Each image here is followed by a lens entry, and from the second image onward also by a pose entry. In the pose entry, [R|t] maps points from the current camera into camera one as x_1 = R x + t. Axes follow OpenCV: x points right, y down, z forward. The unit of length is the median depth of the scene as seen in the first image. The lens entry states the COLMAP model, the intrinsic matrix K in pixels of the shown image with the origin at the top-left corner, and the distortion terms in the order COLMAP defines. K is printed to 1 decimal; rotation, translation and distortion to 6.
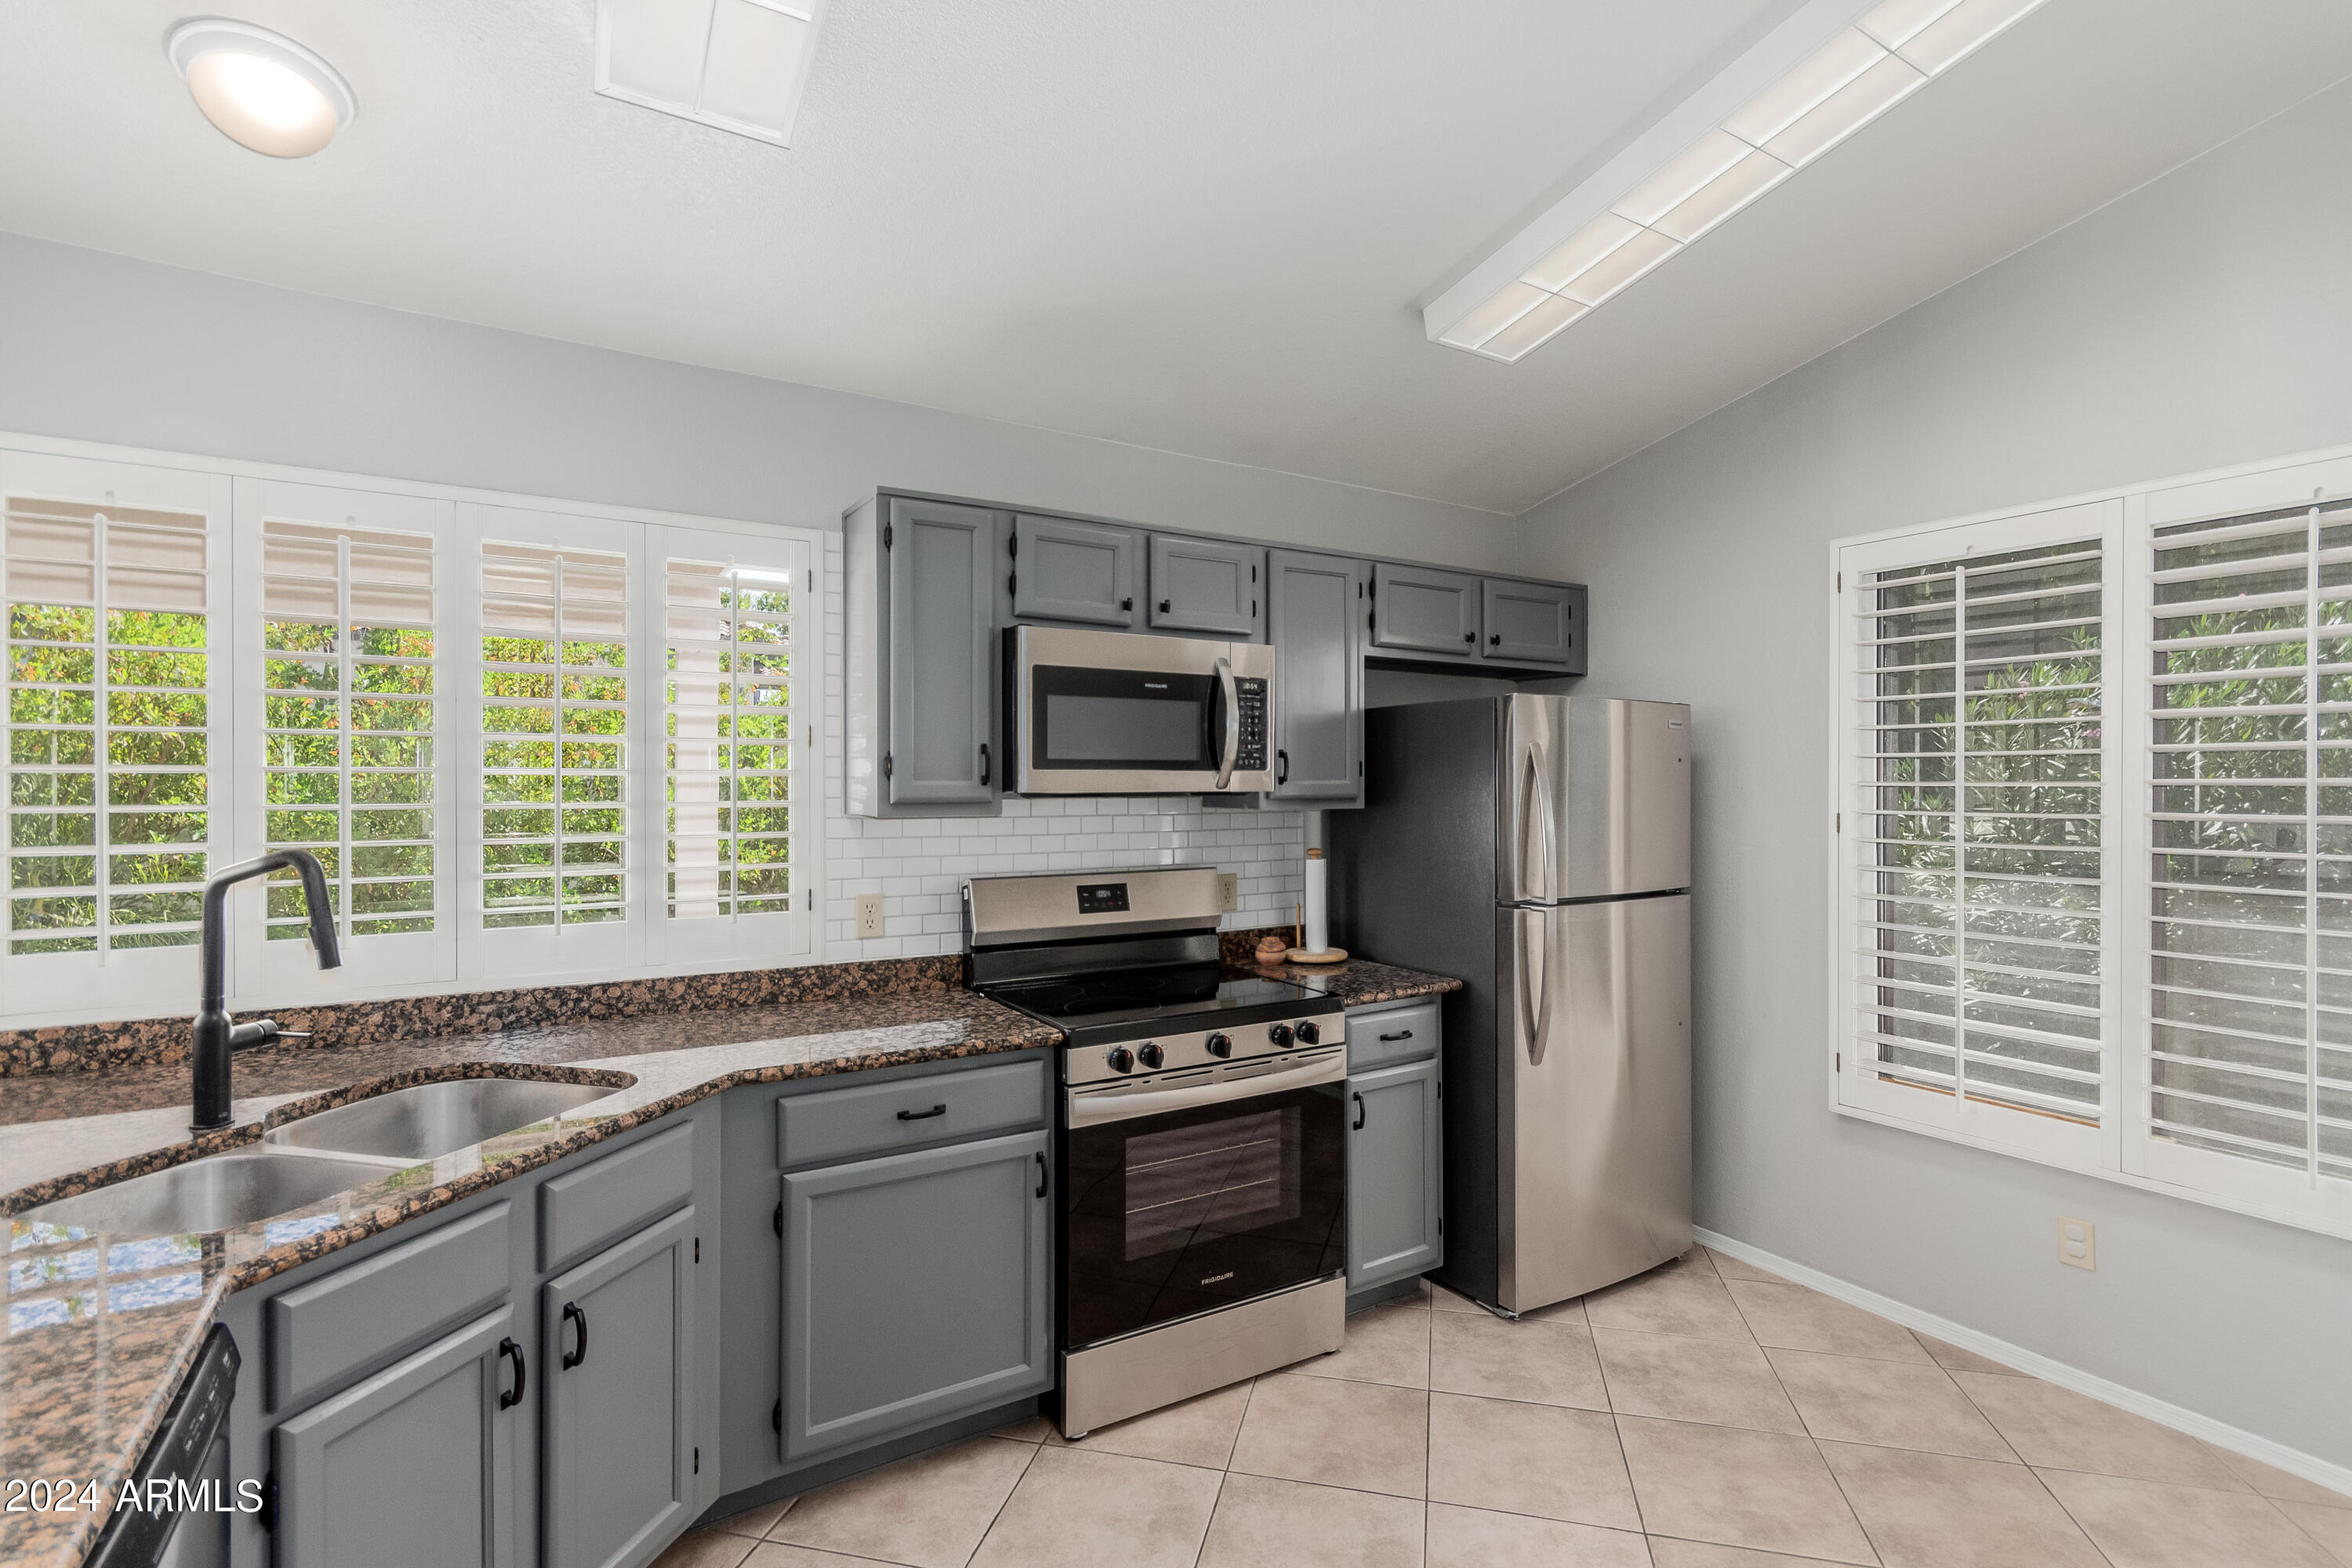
lens RADIAL K [[1094.8, 0, 1169.4], [0, 1094.8, 789.1], [0, 0, 1]] dist [0.001629, 0.000244]
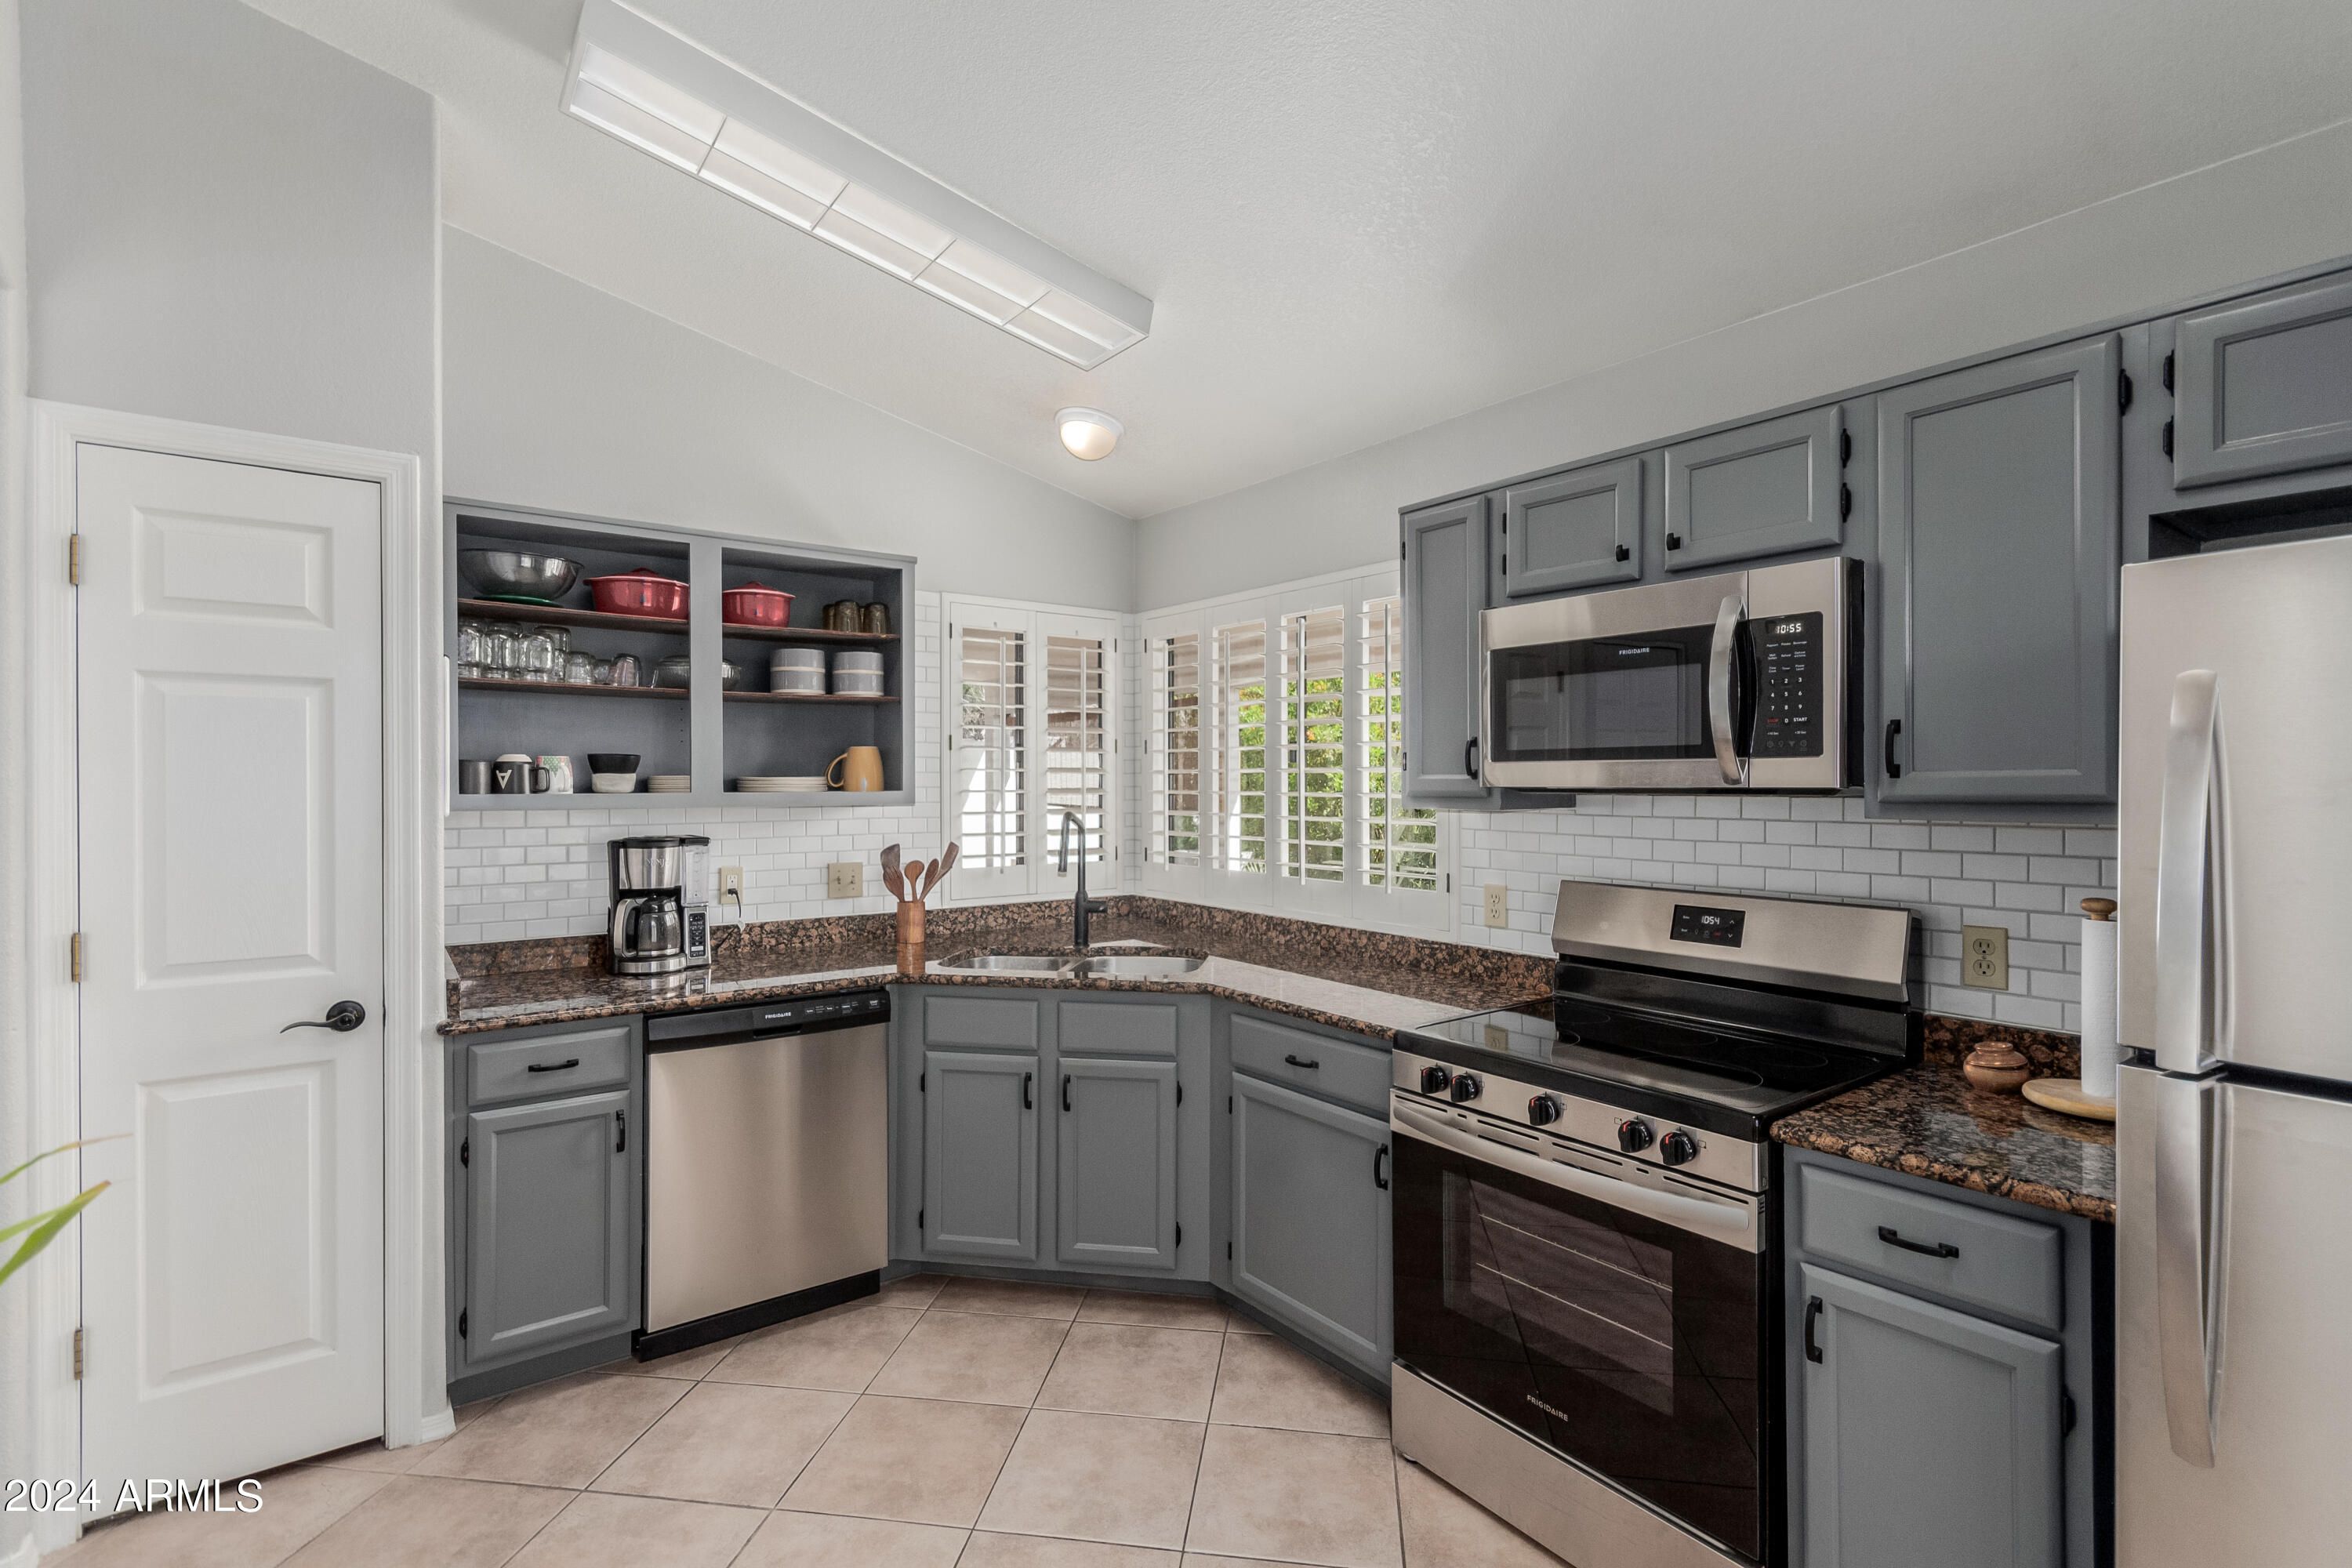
lens RADIAL K [[1094.8, 0, 1172.3], [0, 1094.8, 780.2], [0, 0, 1]] dist [0.001629, 0.000244]
pose [[0.095371, -0.001396, -0.995441, 0.728962], [-0.002835, 0.999995, -0.001674, -0.000347], [0.995438, 0.002981, 0.095367, 0.596853]]
